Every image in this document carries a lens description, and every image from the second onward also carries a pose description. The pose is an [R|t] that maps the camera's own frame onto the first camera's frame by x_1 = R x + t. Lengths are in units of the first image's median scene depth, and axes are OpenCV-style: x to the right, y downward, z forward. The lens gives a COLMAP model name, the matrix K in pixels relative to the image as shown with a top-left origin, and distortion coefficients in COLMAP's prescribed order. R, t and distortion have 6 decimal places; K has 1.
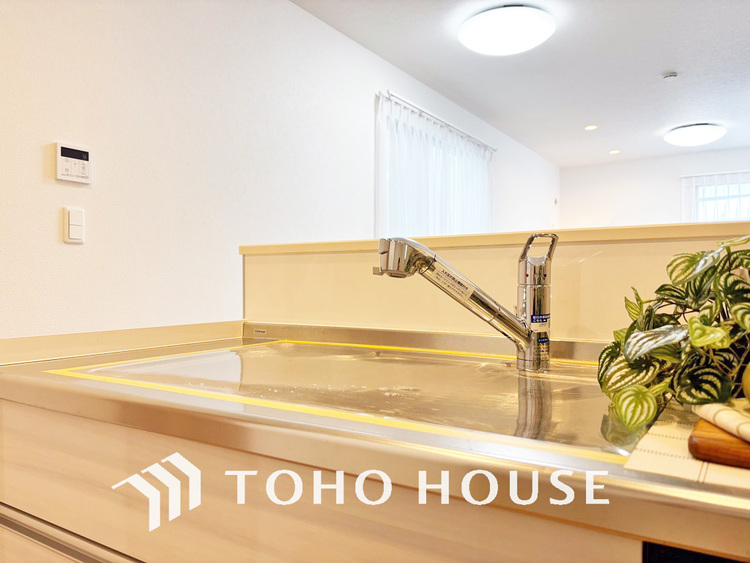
lens RADIAL K [[571.3, 0, 375.9], [0, 571.3, 283.4], [0, 0, 1]] dist [0.062899, 0.000713]
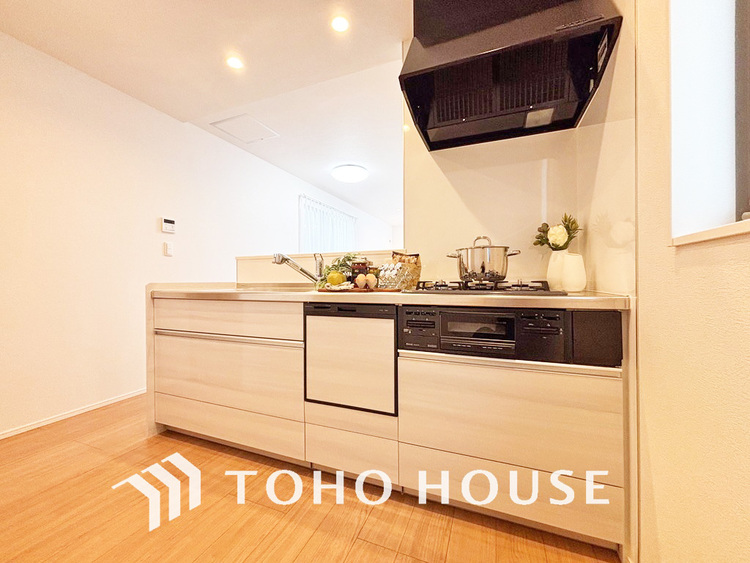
lens RADIAL K [[301.5, 0, 375.5], [0, 301.5, 278.0], [0, 0, 1]] dist [-0.001461, 0.000199]
pose [[0.980176, 0.000557, 0.198129, 0.126896], [0.001901, 0.999924, -0.012217, 0.050499], [-0.198120, 0.012351, 0.980100, -0.521487]]
